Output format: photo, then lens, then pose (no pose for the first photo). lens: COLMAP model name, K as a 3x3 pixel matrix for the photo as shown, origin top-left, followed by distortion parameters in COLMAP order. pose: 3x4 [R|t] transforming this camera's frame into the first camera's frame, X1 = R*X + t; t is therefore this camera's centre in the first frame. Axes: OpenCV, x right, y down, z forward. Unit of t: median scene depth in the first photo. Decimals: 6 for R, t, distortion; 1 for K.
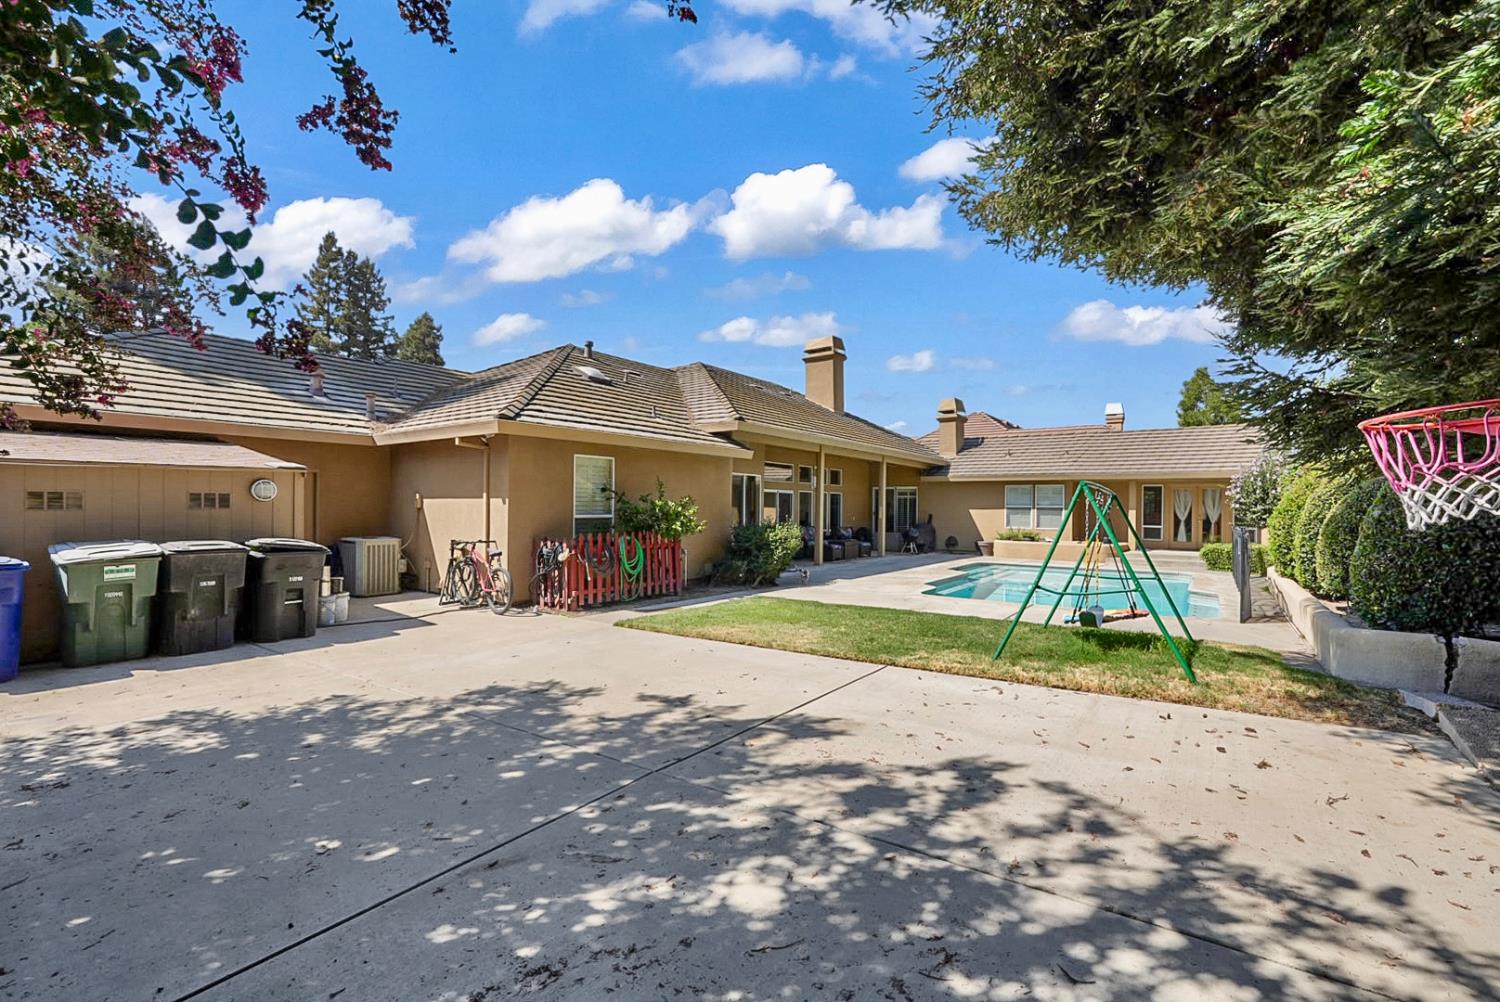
lens RADIAL K [[658.5, 0, 745.4], [0, 658.5, 503.2], [0, 0, 1]] dist [-0.001459, 0.002731]
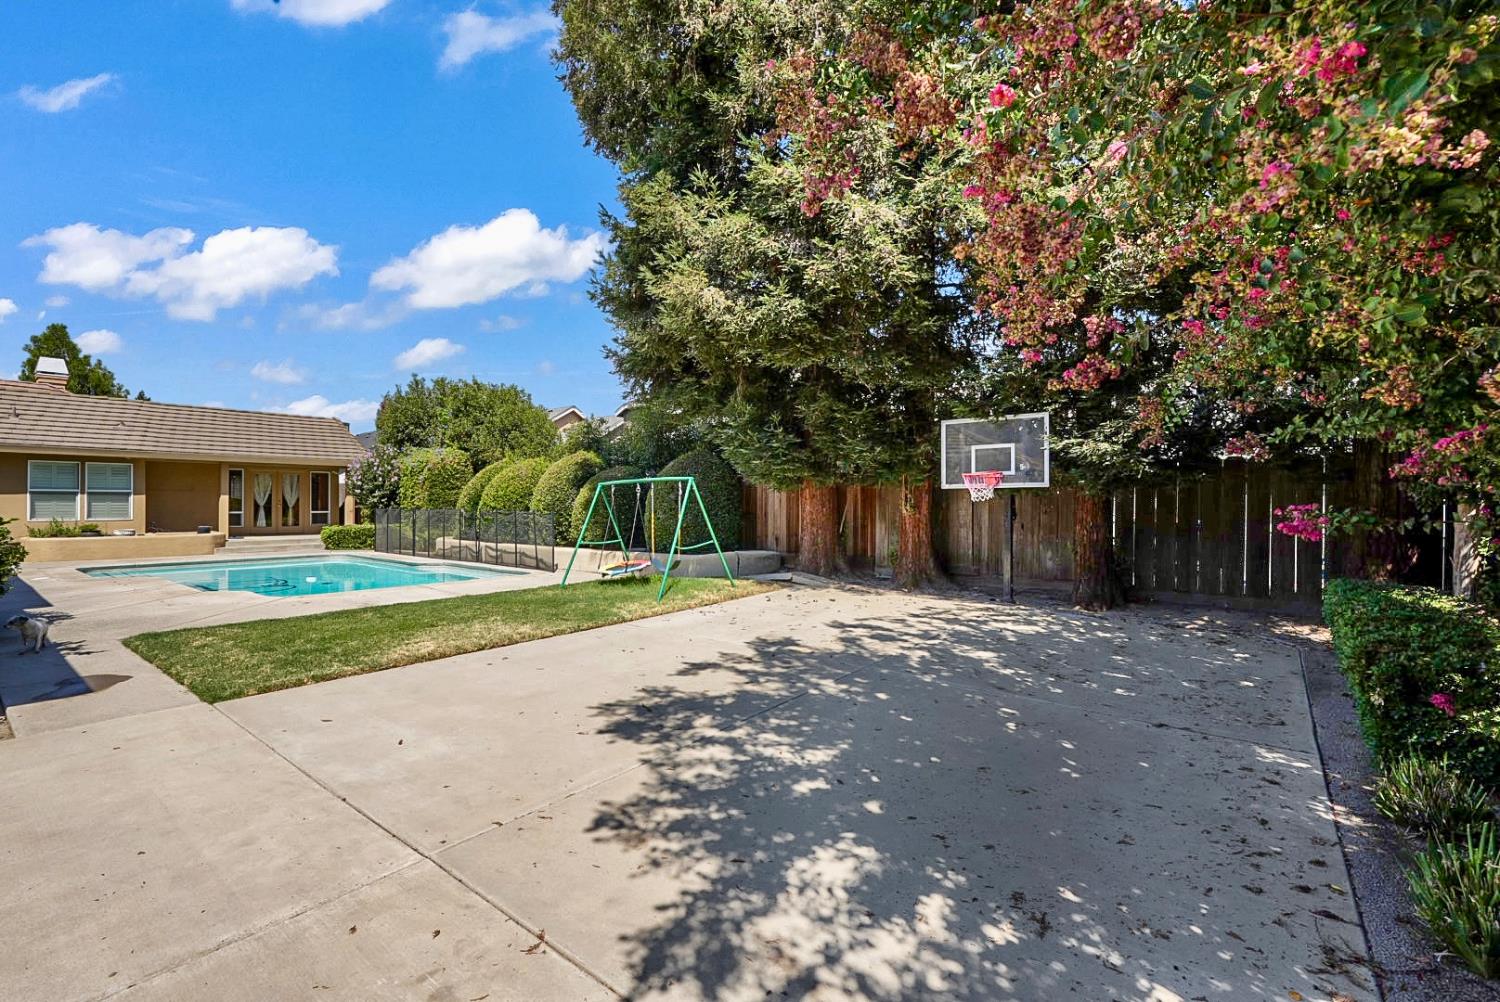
lens RADIAL K [[658.5, 0, 741.6], [0, 658.5, 503.2], [0, 0, 1]] dist [-0.001459, 0.002731]
pose [[0.042902, -0.007788, 0.999049, -1.350260], [-0.014398, 0.999861, 0.008412, 0.016078], [-0.998976, -0.014745, 0.042784, 0.989265]]
